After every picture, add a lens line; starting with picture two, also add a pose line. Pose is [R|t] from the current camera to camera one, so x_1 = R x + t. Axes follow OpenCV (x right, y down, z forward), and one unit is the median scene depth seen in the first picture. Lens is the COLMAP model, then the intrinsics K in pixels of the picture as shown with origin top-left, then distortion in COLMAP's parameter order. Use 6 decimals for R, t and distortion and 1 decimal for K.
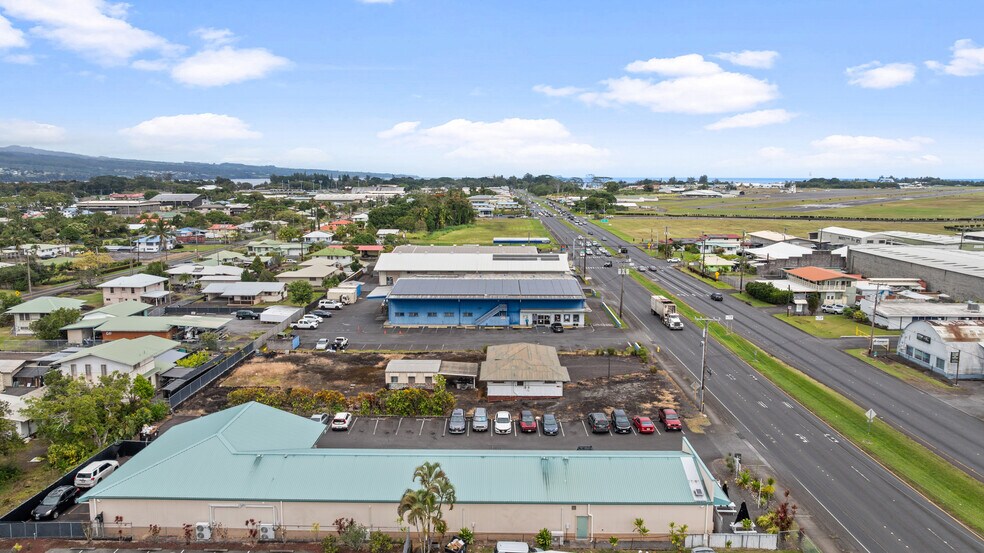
lens RADIAL K [[689.5, 0, 492.0], [0, 689.5, 276.5], [0, 0, 1]] dist [-0.016387, -0.003789]
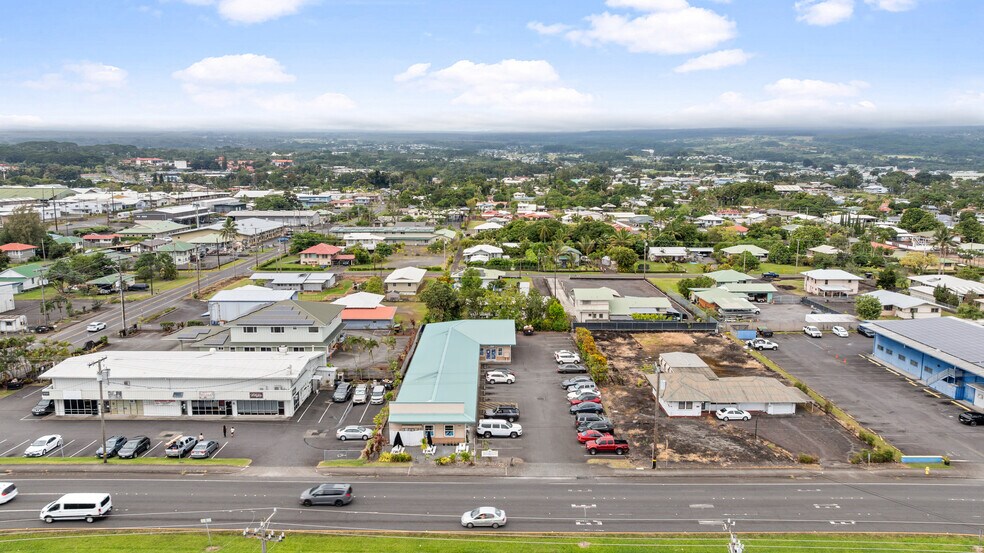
lens RADIAL K [[689.5, 0, 492.0], [0, 689.5, 276.5], [0, 0, 1]] dist [-0.016387, -0.003789]
pose [[0.008145, 0.153883, -0.988055, 0.725788], [-0.144480, 0.977901, 0.151111, -0.096977], [0.989474, 0.141523, 0.030198, 0.462325]]
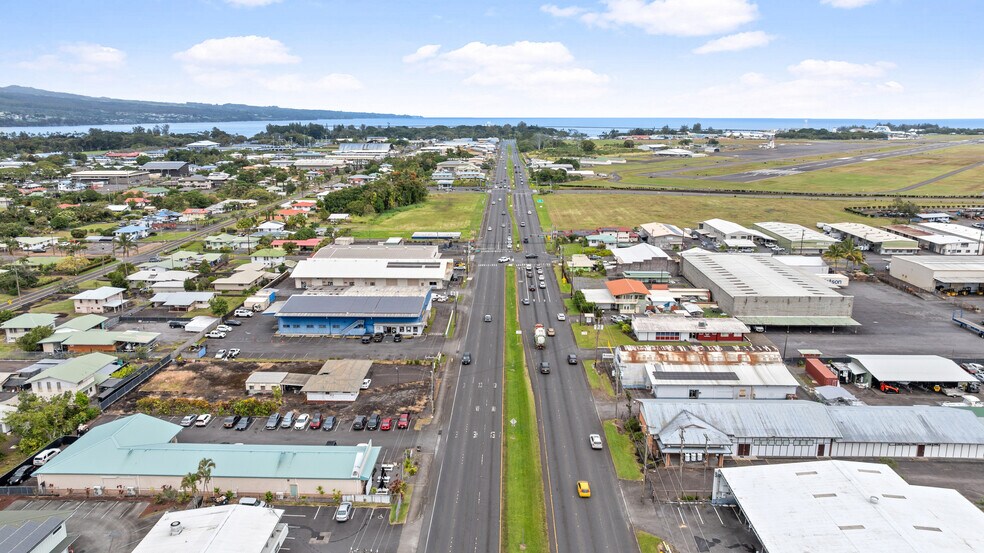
lens RADIAL K [[693.2, 0, 492.0], [0, 693.2, 276.5], [0, 0, 1]] dist [-0.033069, 0.030543]
pose [[0.999918, 0.001744, -0.012686, 0.290687], [-0.000641, 0.996258, 0.086428, -0.161683], [0.012789, -0.086412, 0.996177, -0.350038]]
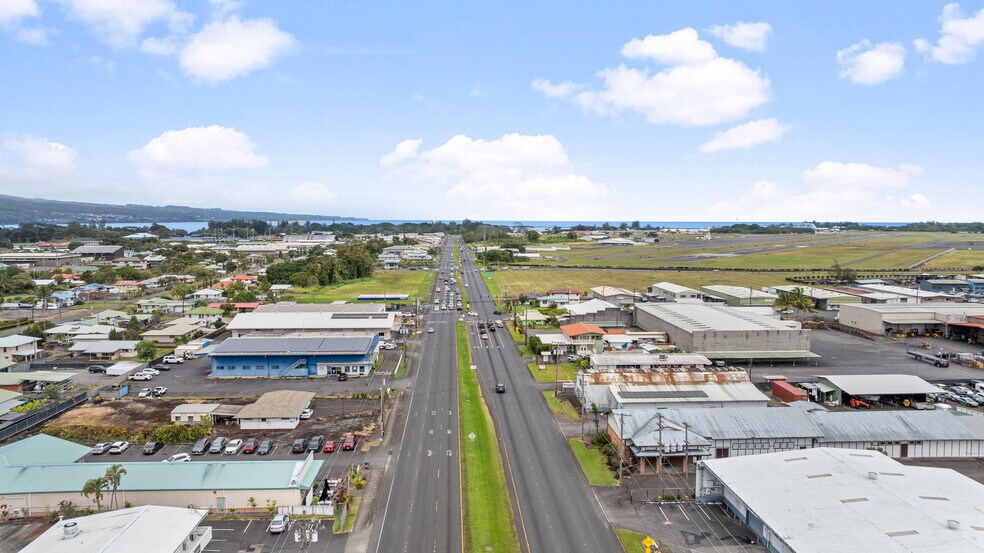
lens RADIAL K [[693.2, 0, 492.0], [0, 693.2, 276.5], [0, 0, 1]] dist [-0.033069, 0.030543]
pose [[0.997759, -0.004850, 0.066730, 0.276865], [0.008875, 0.998149, -0.060163, -0.030874], [-0.066315, 0.060620, 0.995956, -0.295136]]
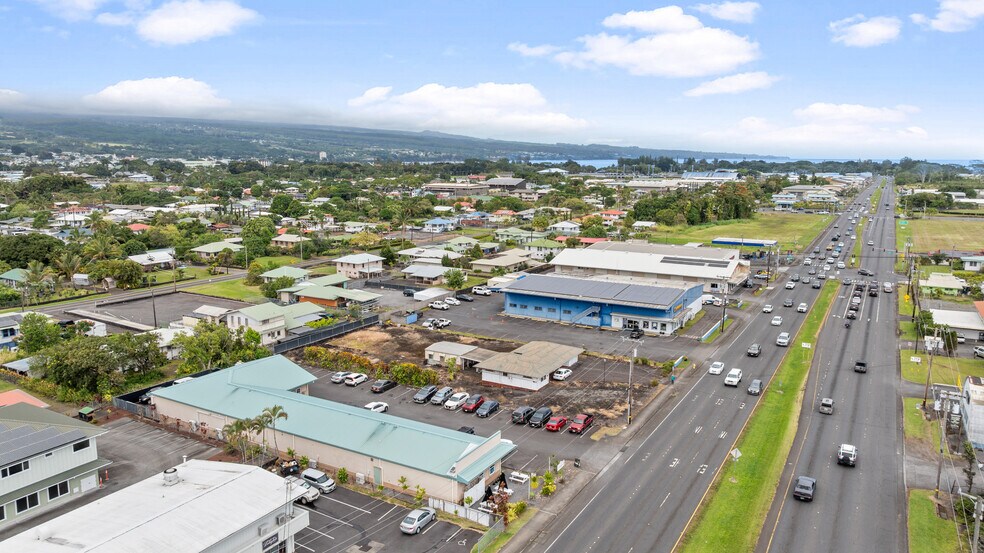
lens RADIAL K [[693.2, 0, 492.0], [0, 693.2, 276.5], [0, 0, 1]] dist [-0.033069, 0.030543]
pose [[0.870821, 0.084858, -0.484220, 0.395388], [-0.071719, 0.996380, 0.045632, -0.044038], [0.486340, -0.005010, 0.873755, -0.034743]]
